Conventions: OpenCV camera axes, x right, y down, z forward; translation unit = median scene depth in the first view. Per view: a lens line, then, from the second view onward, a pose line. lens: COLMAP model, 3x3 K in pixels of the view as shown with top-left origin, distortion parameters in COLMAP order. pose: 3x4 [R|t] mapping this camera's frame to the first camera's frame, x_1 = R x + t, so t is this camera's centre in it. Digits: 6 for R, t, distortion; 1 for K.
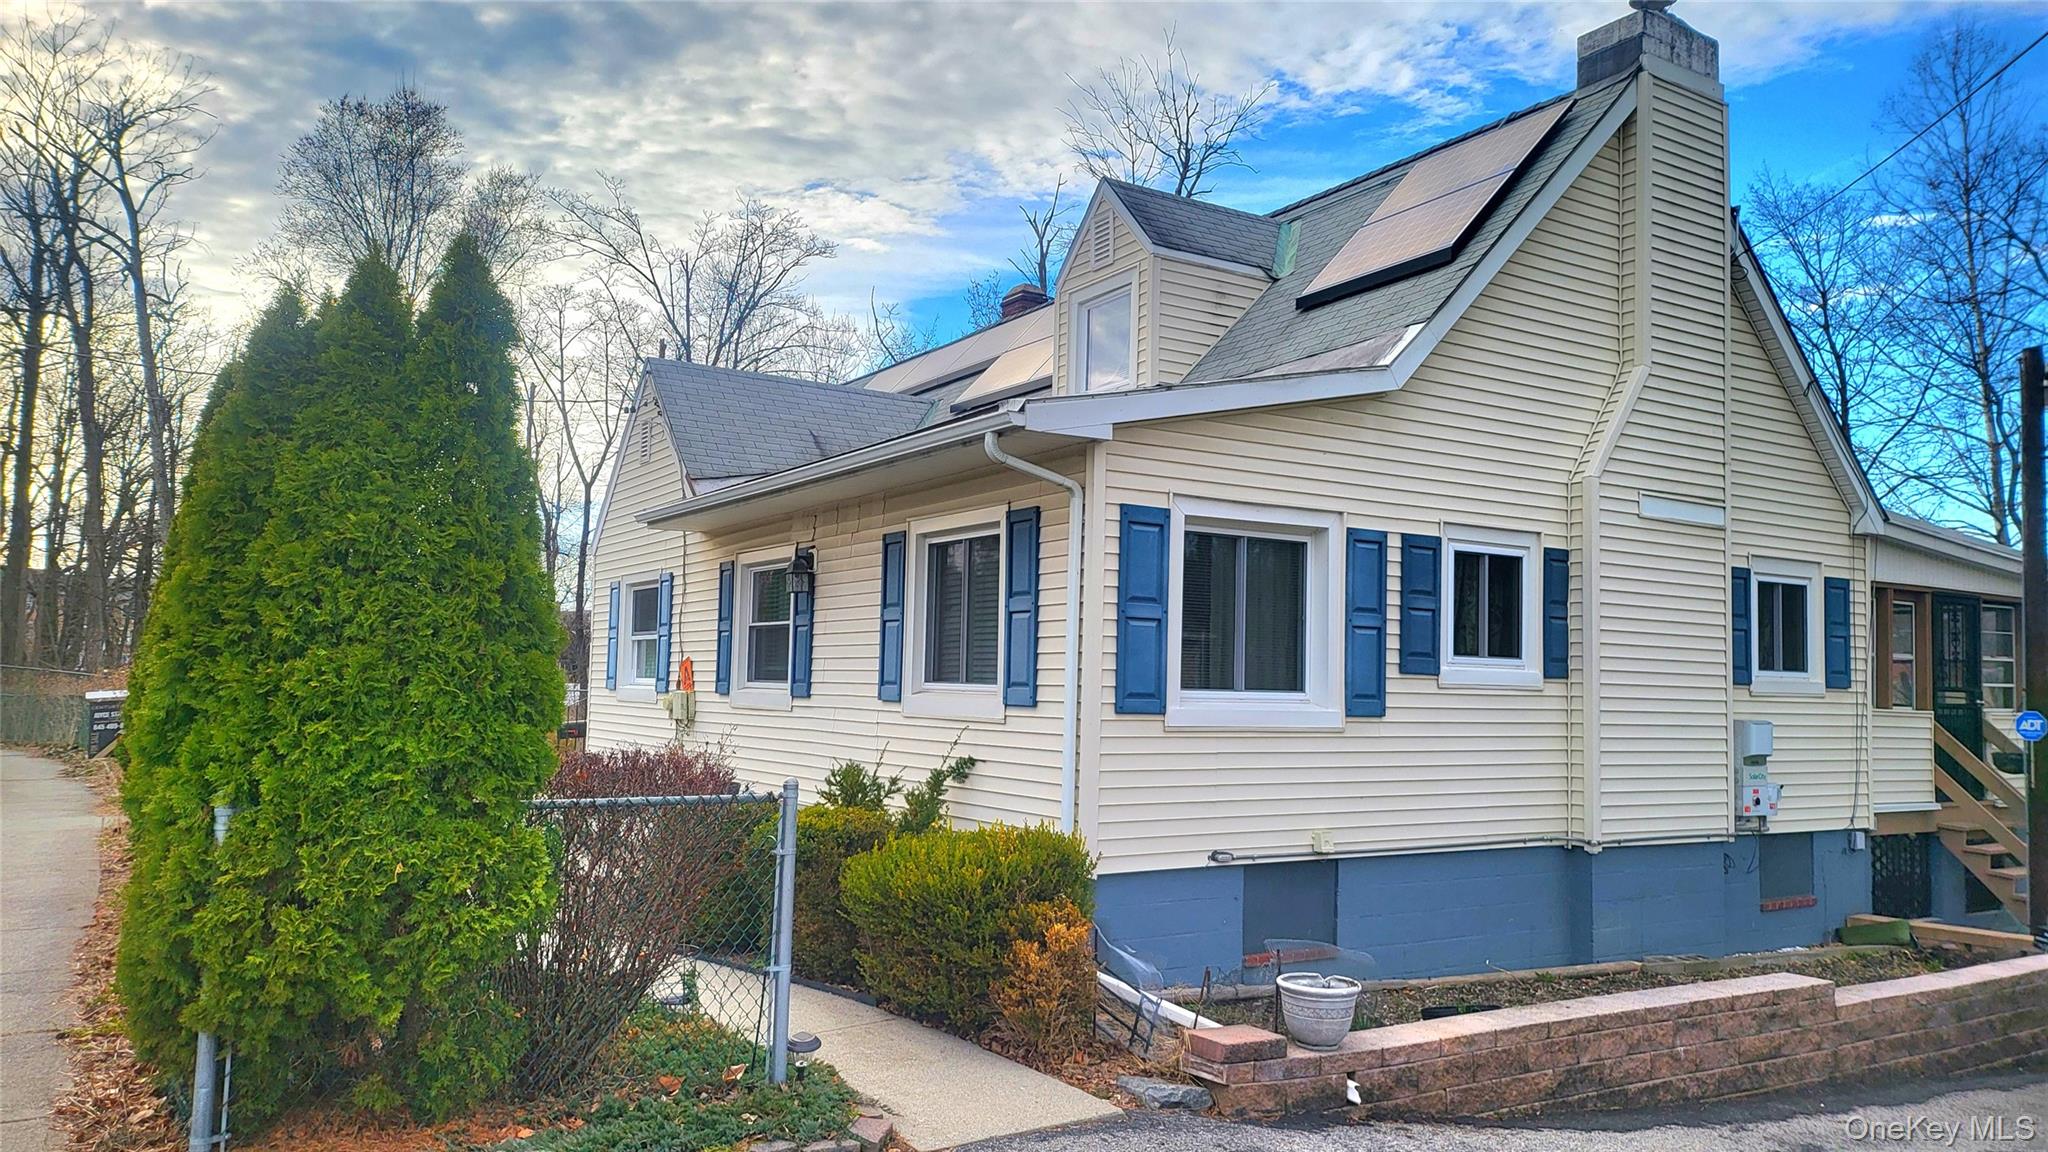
lens RADIAL K [[1496.3, 0, 1024.0], [0, 1496.3, 576.0], [0, 0, 1]] dist [-0.000113, -0.000036]
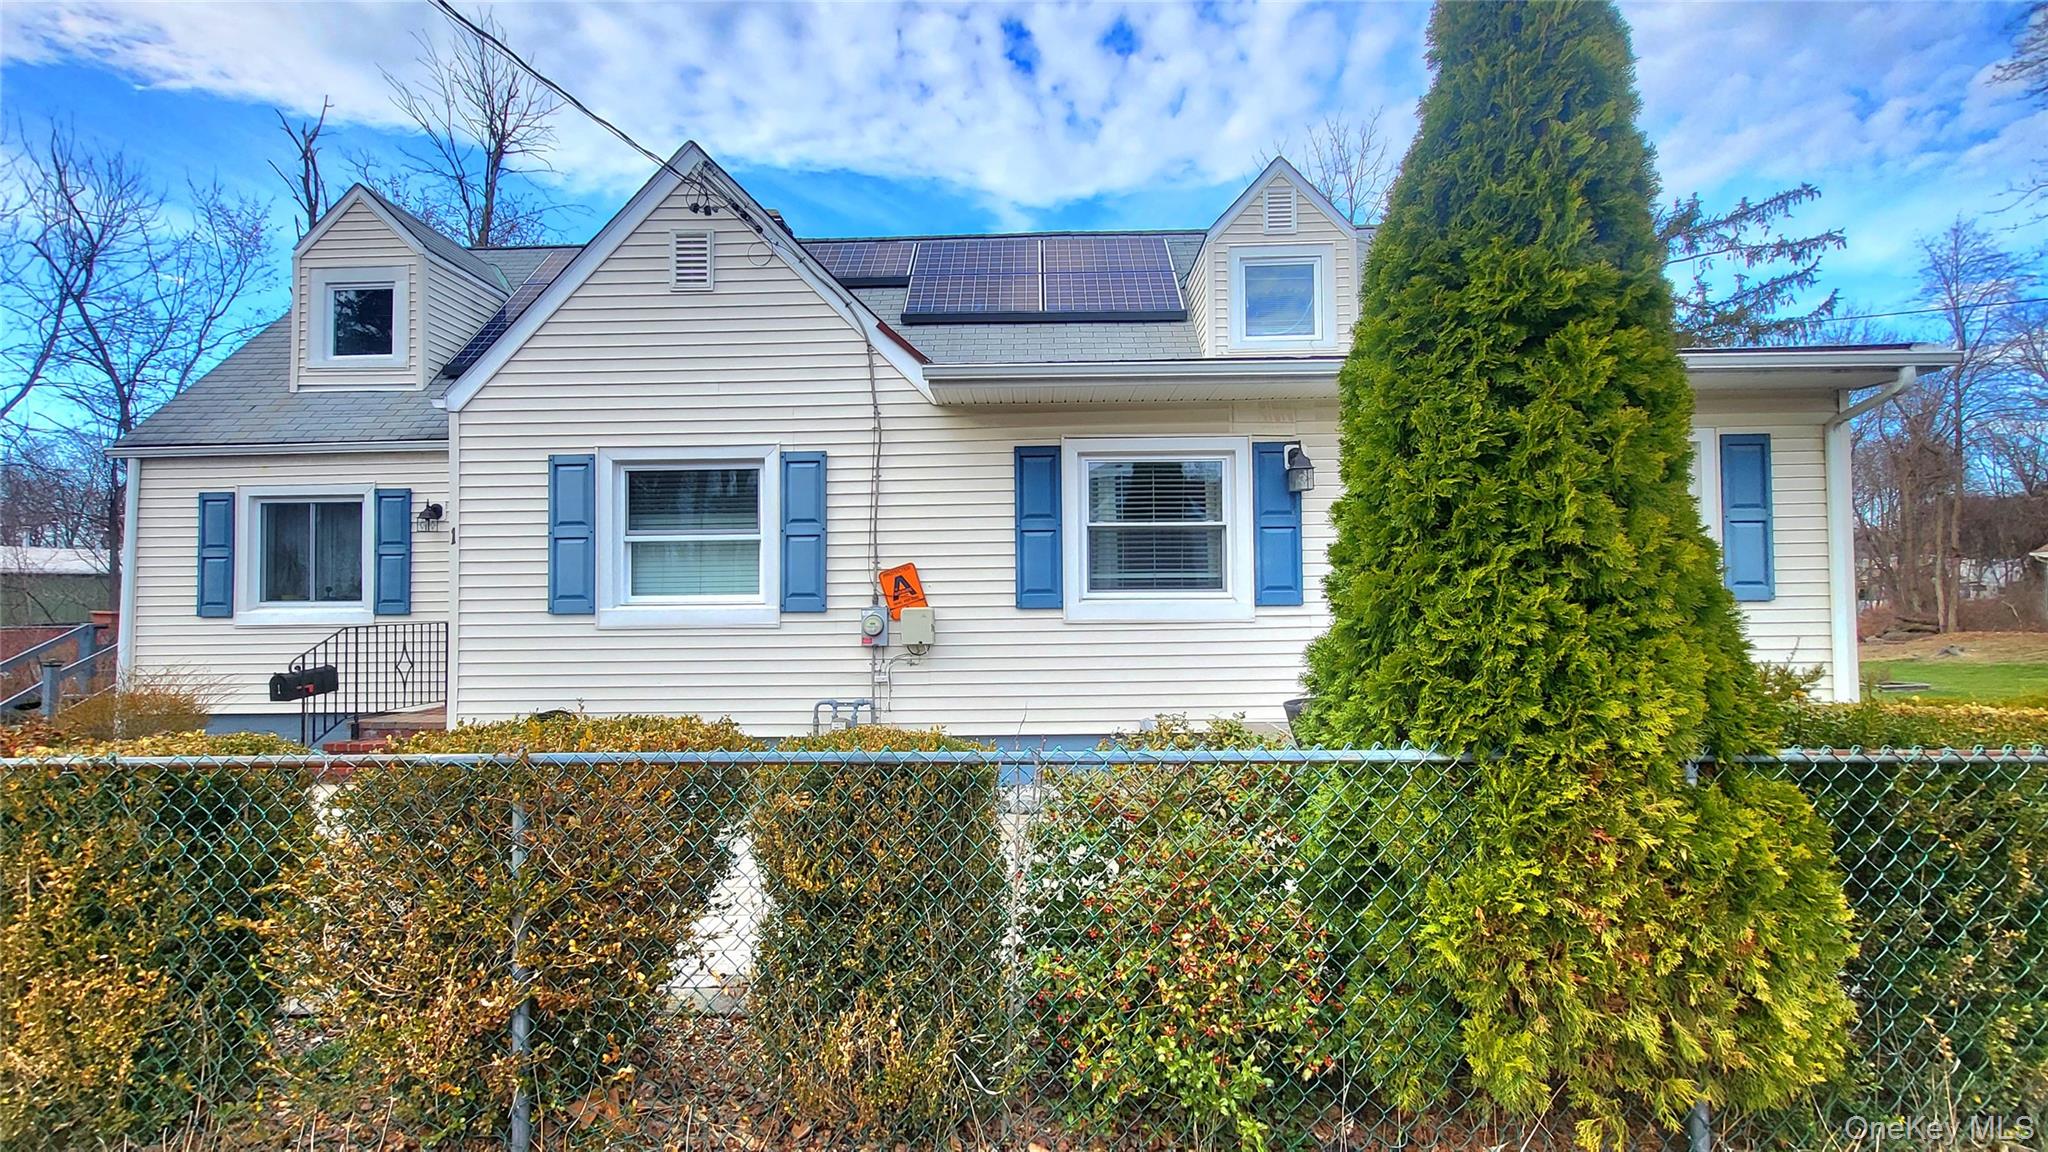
lens RADIAL K [[799.9, 0, 1024.0], [0, 799.9, 576.0], [0, 0, 1]] dist [0.003124, -0.002967]
pose [[0.567280, -0.009076, 0.823475, -0.427858], [-0.036099, 0.998704, 0.035875, 0.033080], [-0.822733, -0.050078, 0.566217, 0.551081]]
